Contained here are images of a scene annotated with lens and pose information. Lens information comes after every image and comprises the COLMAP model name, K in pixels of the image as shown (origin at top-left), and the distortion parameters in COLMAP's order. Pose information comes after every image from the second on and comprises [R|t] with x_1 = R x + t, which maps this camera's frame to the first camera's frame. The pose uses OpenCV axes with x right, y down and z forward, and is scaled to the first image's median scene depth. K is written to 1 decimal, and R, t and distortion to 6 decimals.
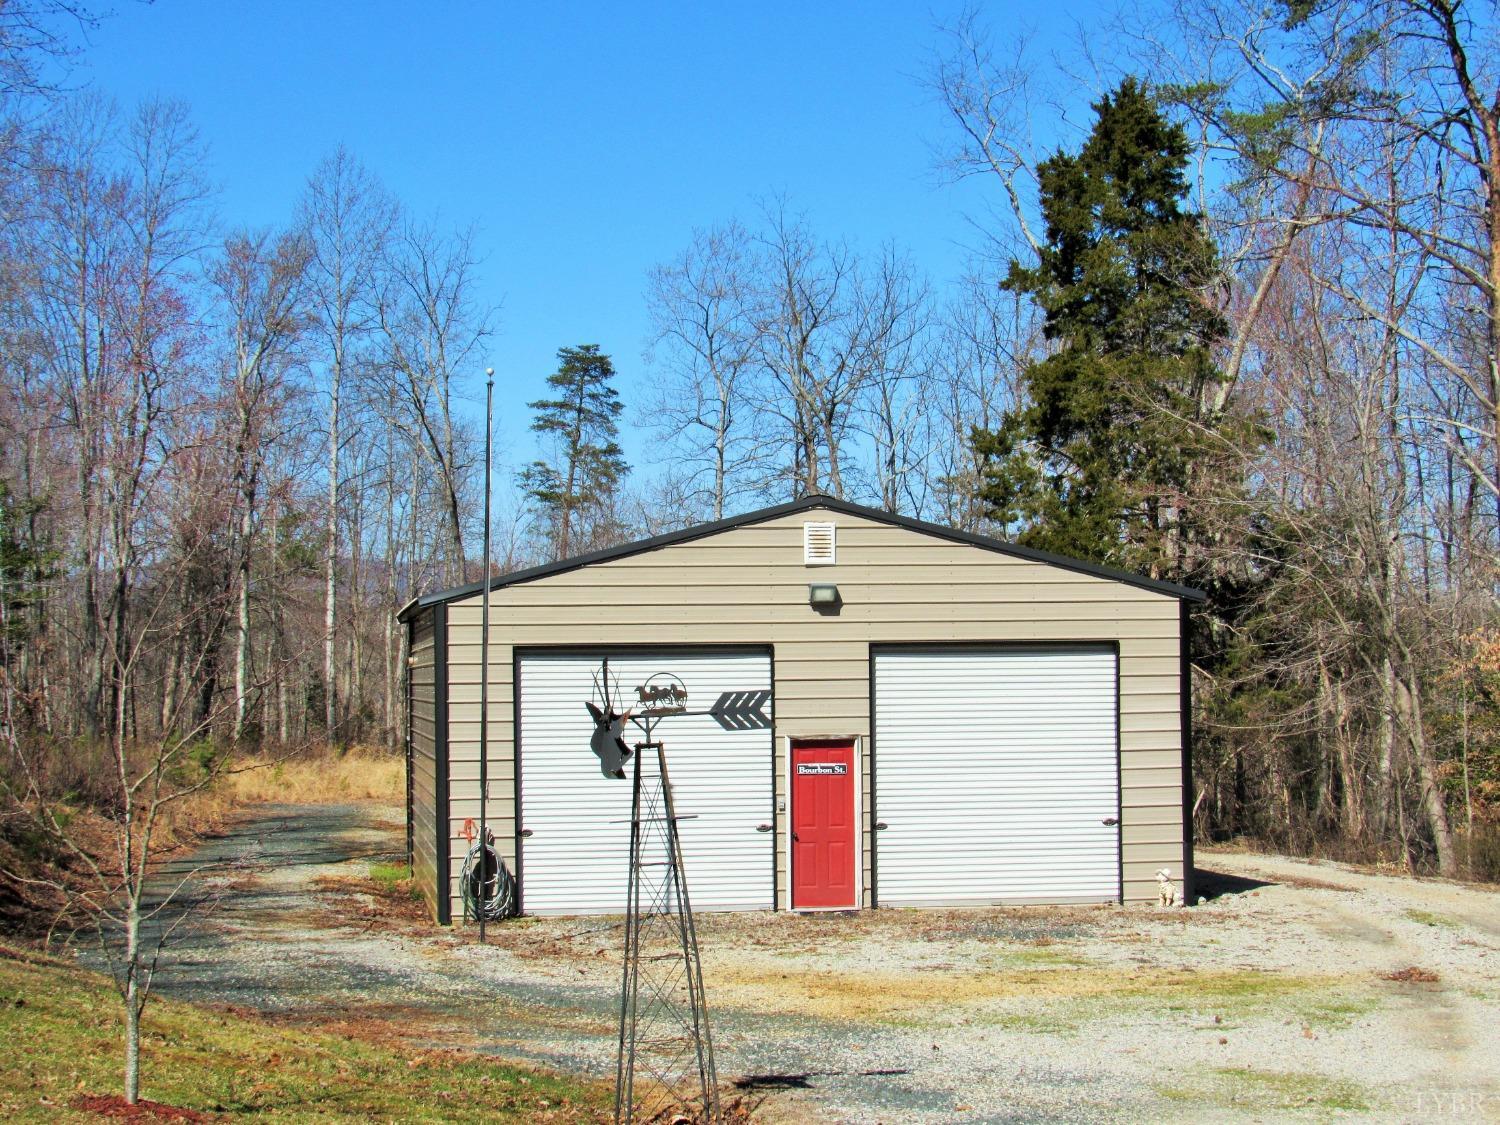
lens RADIAL K [[3133.9, 0, 750.0], [0, 3133.9, 562.5], [0, 0, 1]] dist [-0.154118, -0.009534]
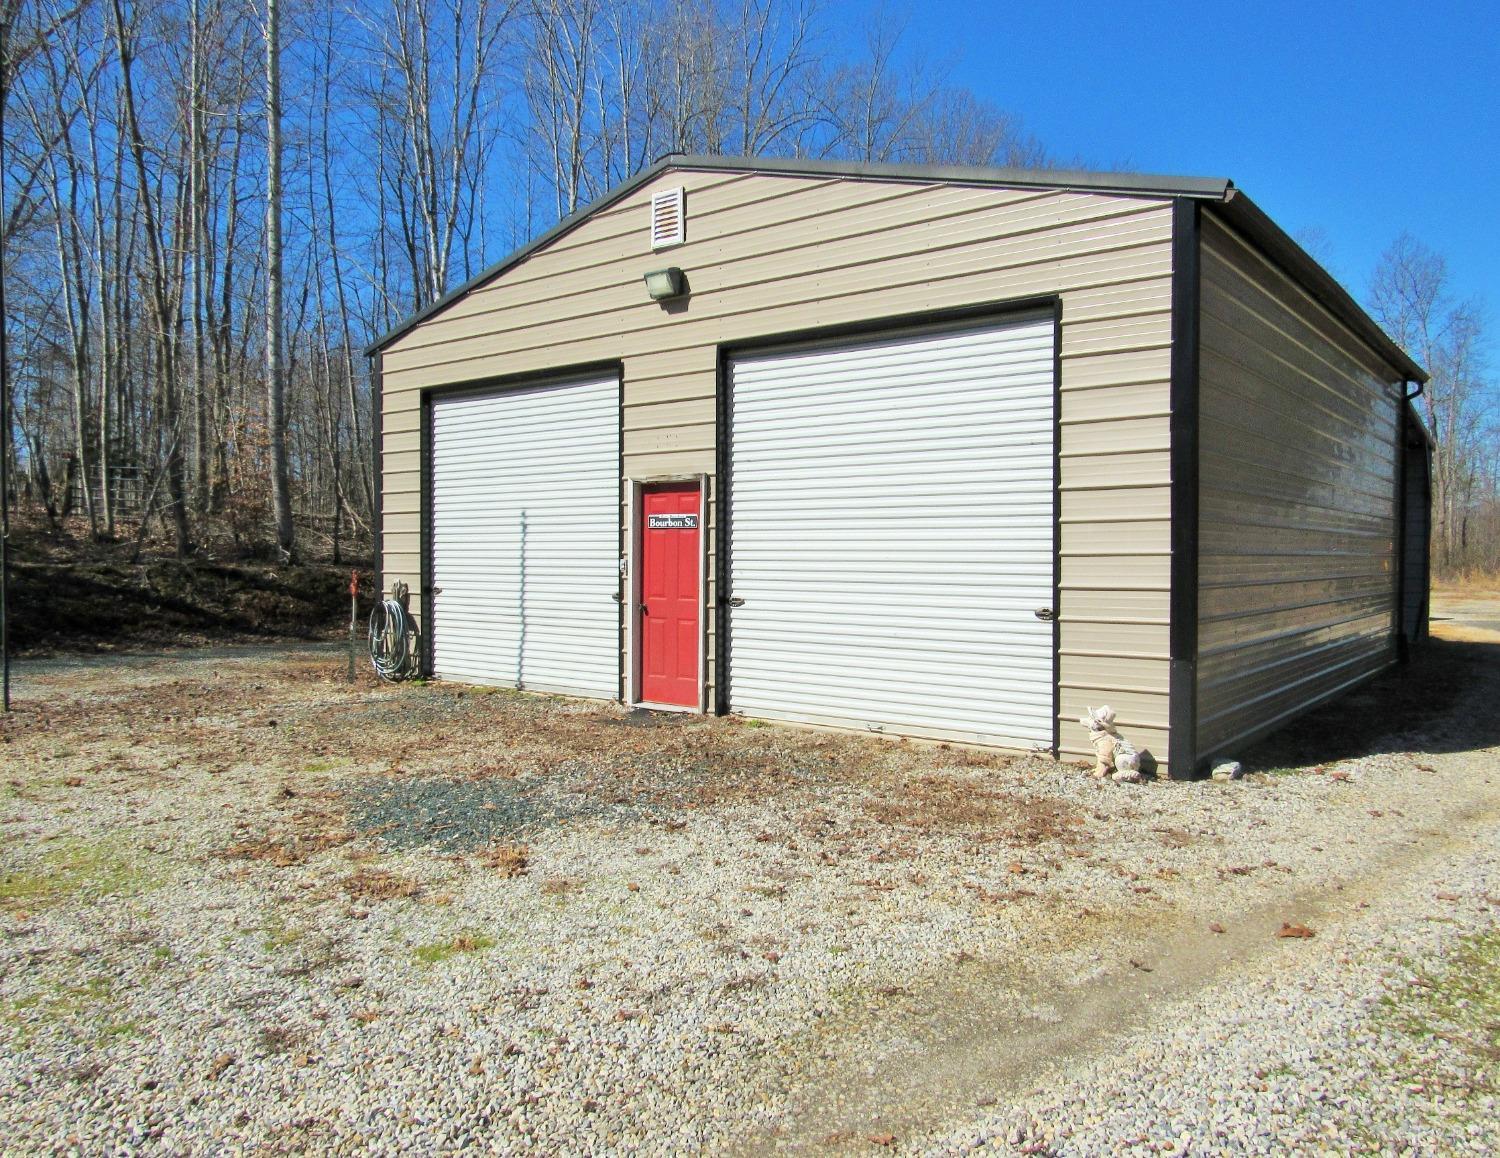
lens RADIAL K [[1109.5, 0, 750.0], [0, 1109.5, 579.0], [0, 0, 1]] dist [-0.010997, -0.000312]
pose [[0.693653, 0.030578, -0.719660, 0.227546], [0.013285, 0.998386, 0.055226, 0.065133], [0.720187, -0.047868, 0.692127, 0.826479]]
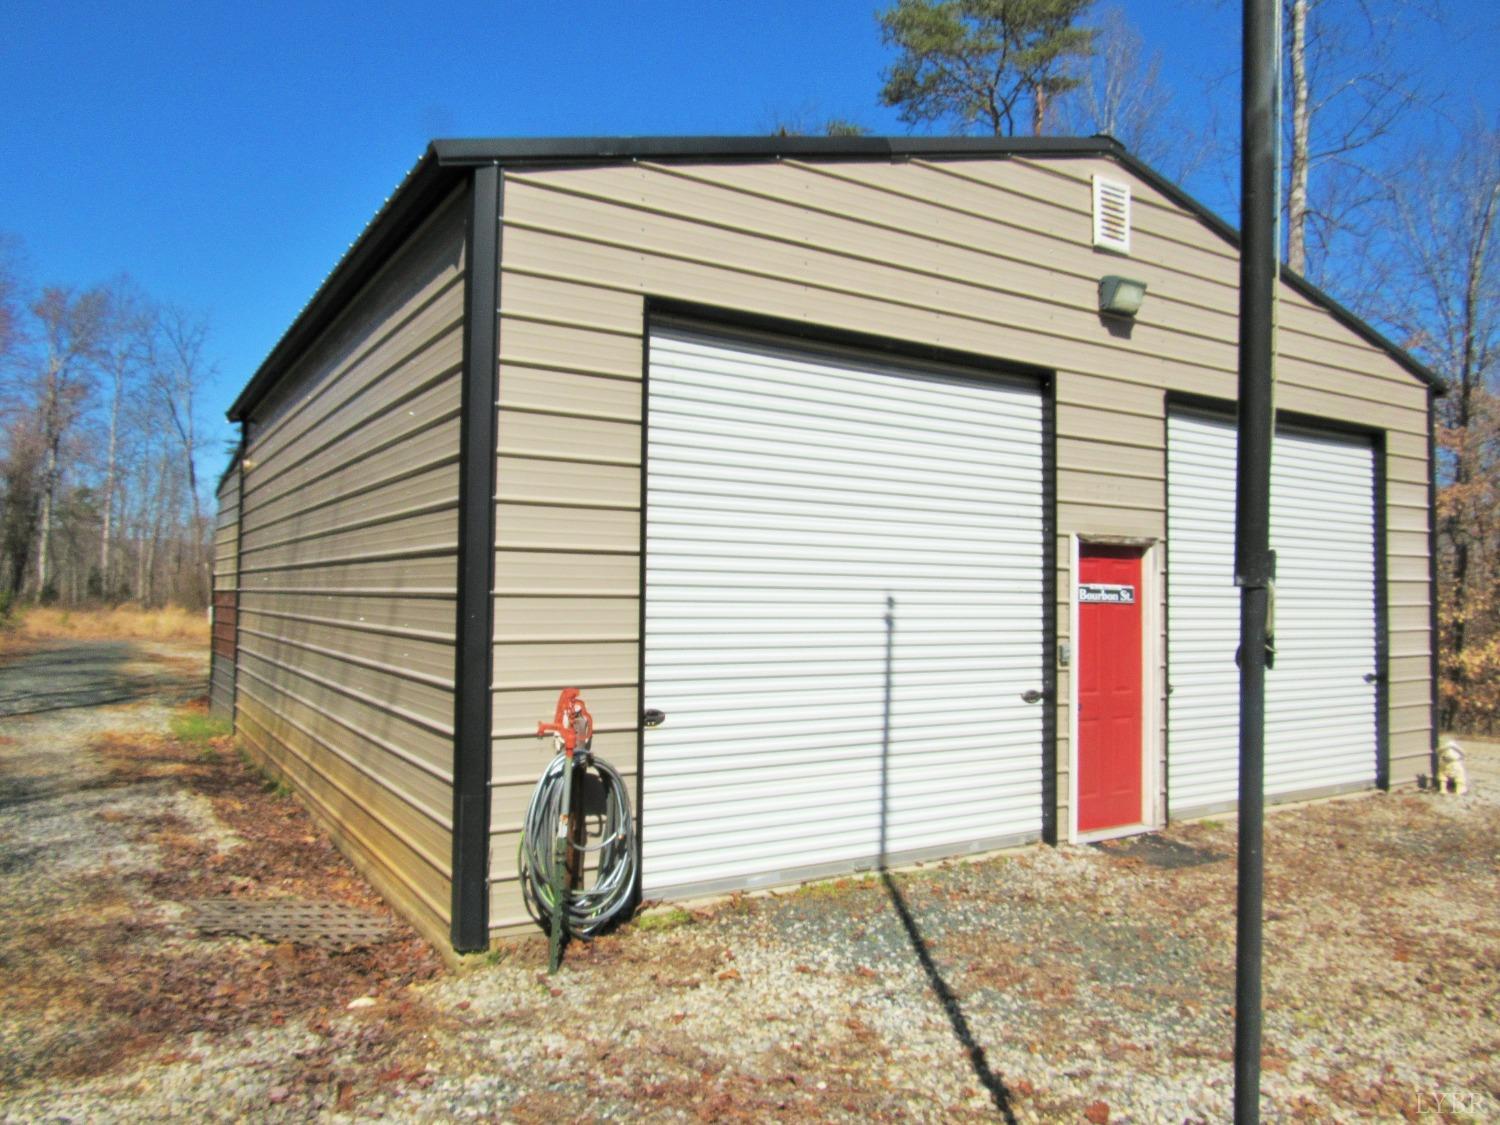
lens RADIAL K [[1054.9, 0, 750.0], [0, 1054.9, 562.5], [0, 0, 1]] dist [-0.009720, -0.006490]
pose [[0.912183, 0.037797, 0.408036, -0.119972], [-0.038754, 0.999231, -0.005925, 0.063634], [-0.407947, -0.010408, 0.912946, 0.843460]]
